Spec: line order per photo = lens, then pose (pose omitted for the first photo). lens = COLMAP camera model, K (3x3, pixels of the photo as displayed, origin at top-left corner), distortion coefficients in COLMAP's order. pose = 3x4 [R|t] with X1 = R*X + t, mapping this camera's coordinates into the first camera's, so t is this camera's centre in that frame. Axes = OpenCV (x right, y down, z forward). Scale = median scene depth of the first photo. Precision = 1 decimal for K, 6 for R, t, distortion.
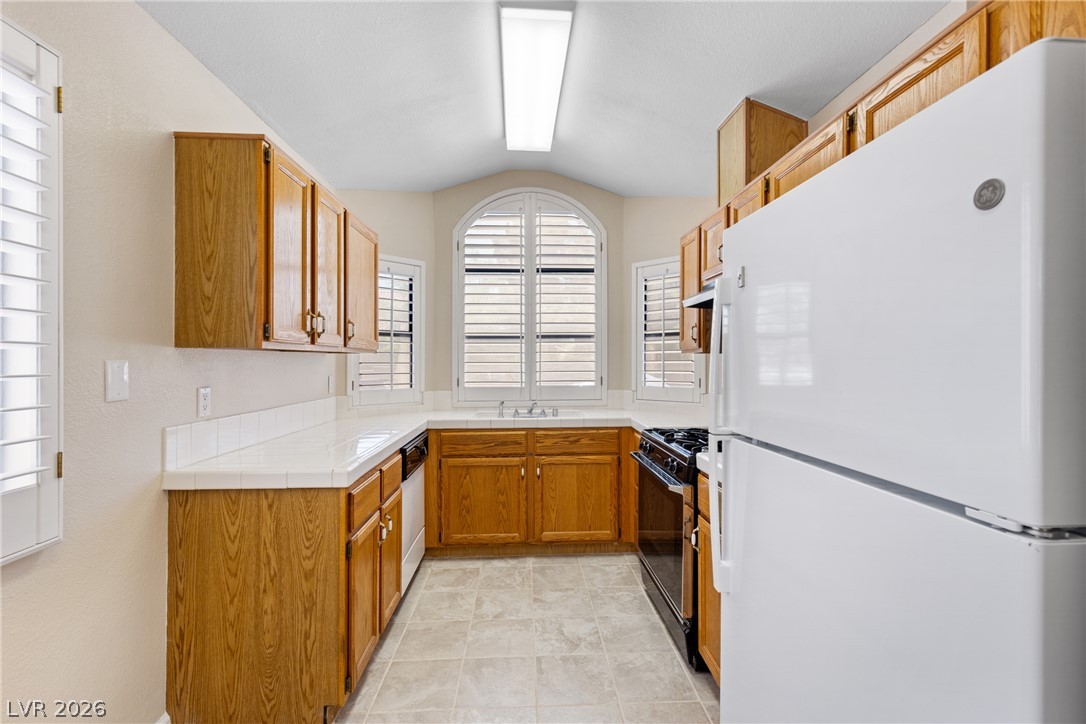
lens RADIAL K [[485.9, 0, 546.6], [0, 485.9, 360.3], [0, 0, 1]] dist [0.005379, -0.000165]
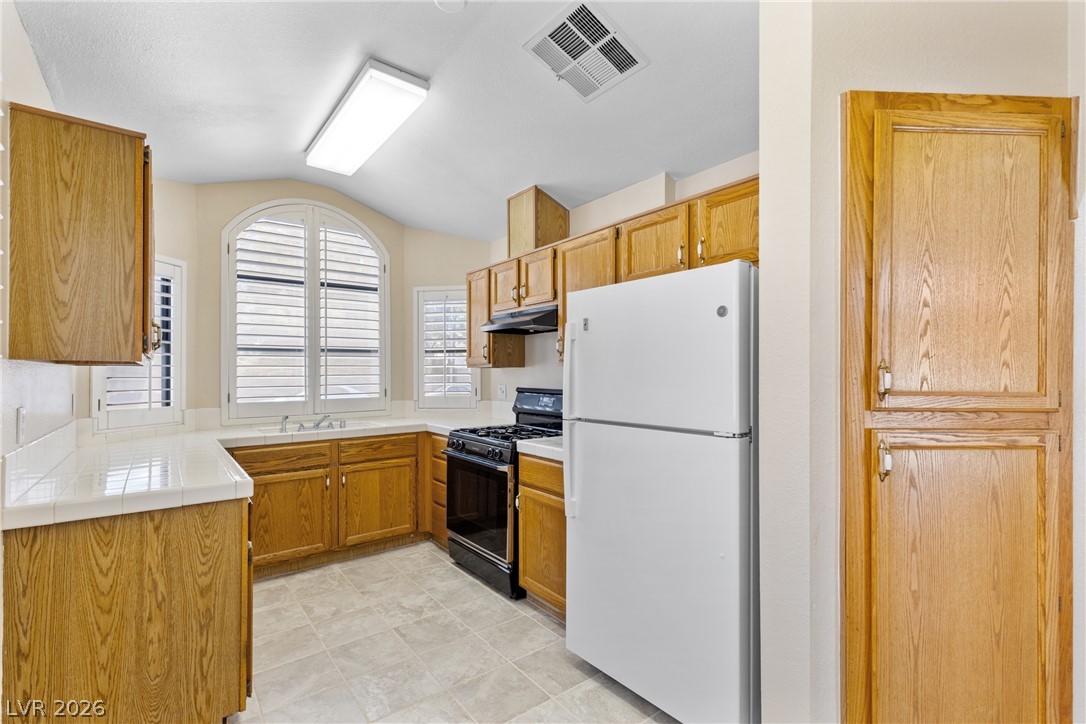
lens RADIAL K [[485.9, 0, 548.6], [0, 485.9, 370.1], [0, 0, 1]] dist [0.005379, -0.000165]
pose [[0.817942, 0.002851, 0.575294, -0.386875], [0.000858, 0.999981, -0.006177, -0.001718], [-0.575300, 0.005546, 0.817923, -0.170782]]
